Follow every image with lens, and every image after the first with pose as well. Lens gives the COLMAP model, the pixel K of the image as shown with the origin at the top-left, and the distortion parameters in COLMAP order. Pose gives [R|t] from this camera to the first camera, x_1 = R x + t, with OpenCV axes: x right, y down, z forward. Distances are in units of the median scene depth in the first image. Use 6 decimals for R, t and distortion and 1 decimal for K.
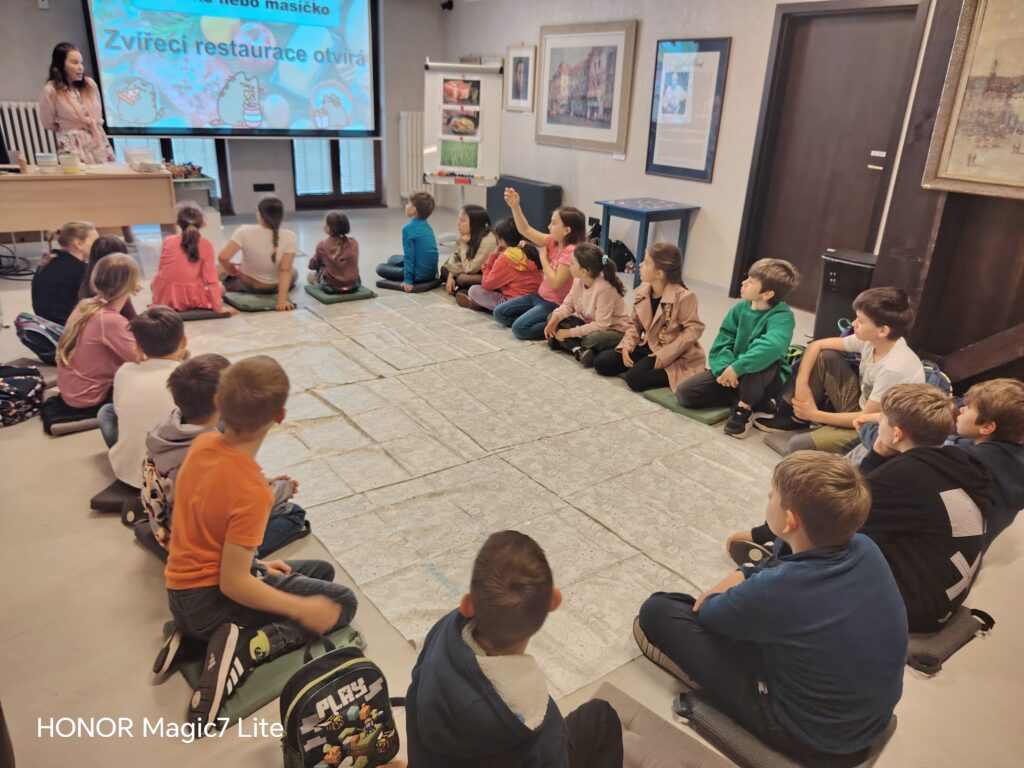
lens RADIAL K [[712.9, 0, 522.9], [0, 712.9, 399.5], [0, 0, 1]] dist [0.030033, -0.041744]
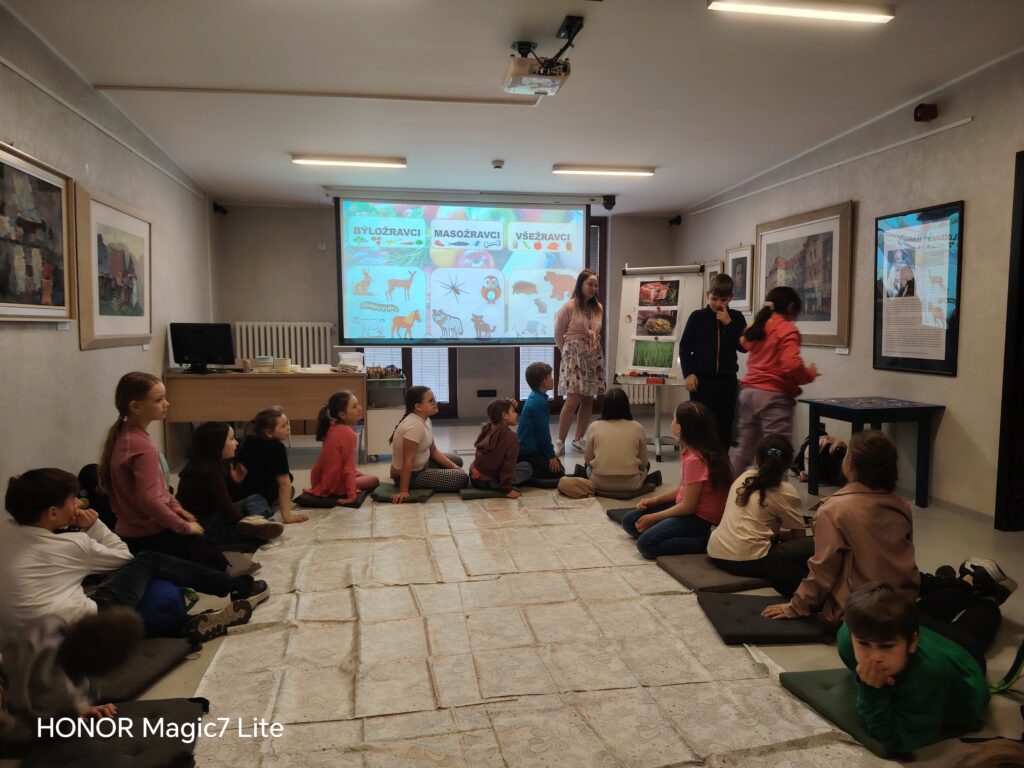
lens RADIAL K [[712.9, 0, 506.2], [0, 712.9, 388.1], [0, 0, 1]] dist [0.030033, -0.041744]
pose [[0.900516, -0.008117, -0.434746, 0.144359], [-0.128225, 0.950407, -0.283345, -0.012304], [0.415486, 0.310902, 0.854816, 0.139309]]
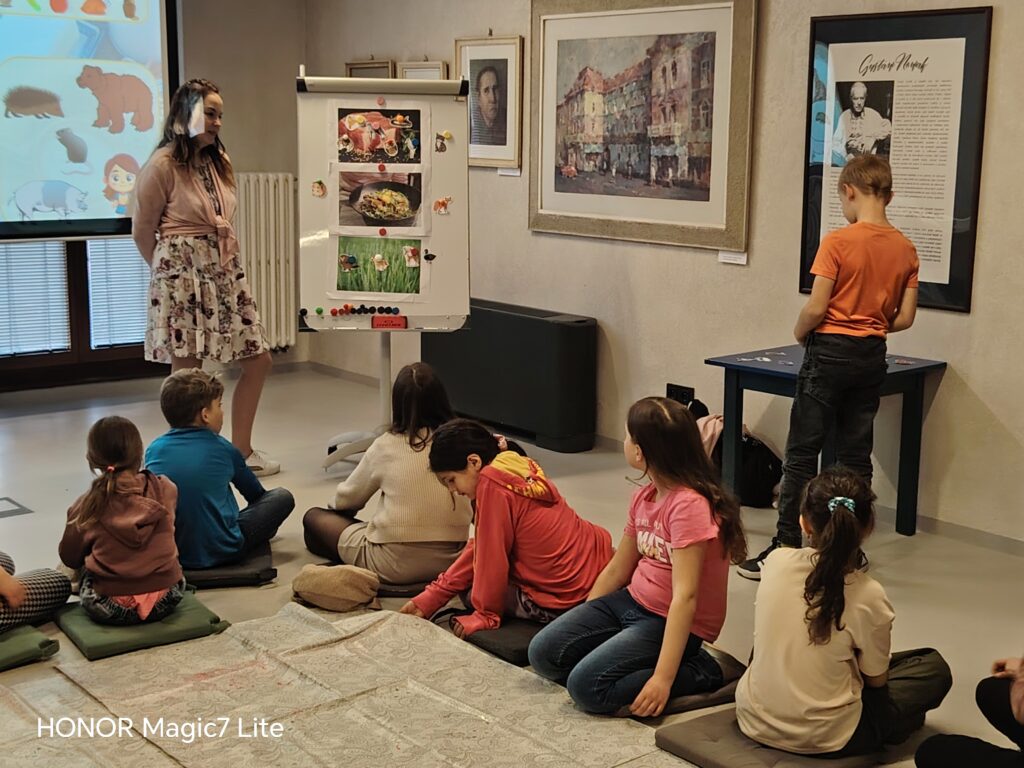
lens RADIAL K [[1400.0, 0, 521.6], [0, 1400.0, 415.7], [0, 0, 1]] dist [0.086494, 0.000000]
pose [[0.994915, -0.047710, 0.088704, -0.083556], [0.063979, 0.979553, -0.190744, -0.078092], [-0.077790, 0.195450, 0.977624, 0.152922]]
